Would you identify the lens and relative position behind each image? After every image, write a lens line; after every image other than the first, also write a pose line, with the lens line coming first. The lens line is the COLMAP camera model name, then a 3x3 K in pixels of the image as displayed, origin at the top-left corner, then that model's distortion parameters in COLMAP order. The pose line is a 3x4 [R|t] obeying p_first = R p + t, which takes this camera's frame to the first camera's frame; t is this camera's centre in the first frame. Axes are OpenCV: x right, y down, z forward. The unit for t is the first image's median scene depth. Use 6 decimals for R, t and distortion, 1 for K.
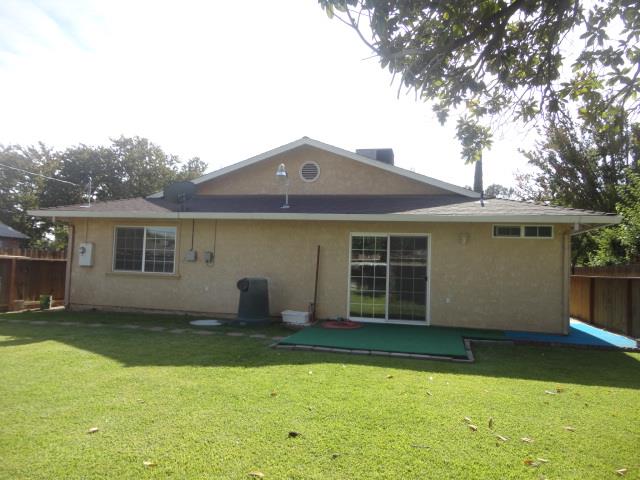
lens RADIAL K [[471.9, 0, 320.0], [0, 471.9, 240.0], [0, 0, 1]] dist [-0.002934, 0.002788]
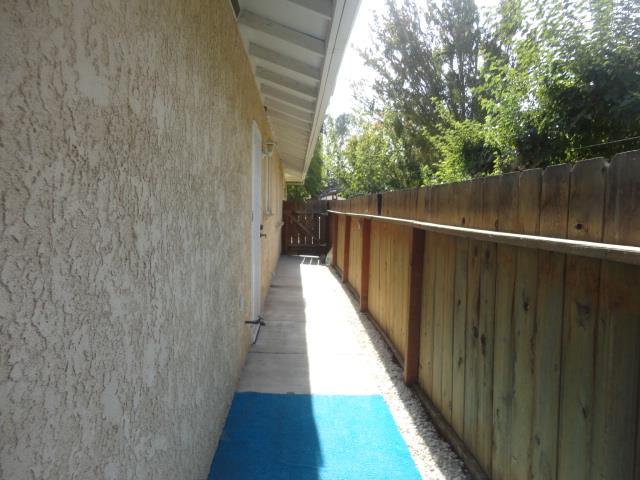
lens RADIAL K [[471.9, 0, 320.0], [0, 471.9, 240.0], [0, 0, 1]] dist [-0.002934, 0.002788]
pose [[0.959730, -0.037524, 0.278406, 0.161646], [-0.000445, 0.990835, 0.135079, 0.018402], [-0.280923, -0.129763, 0.950917, 0.273555]]
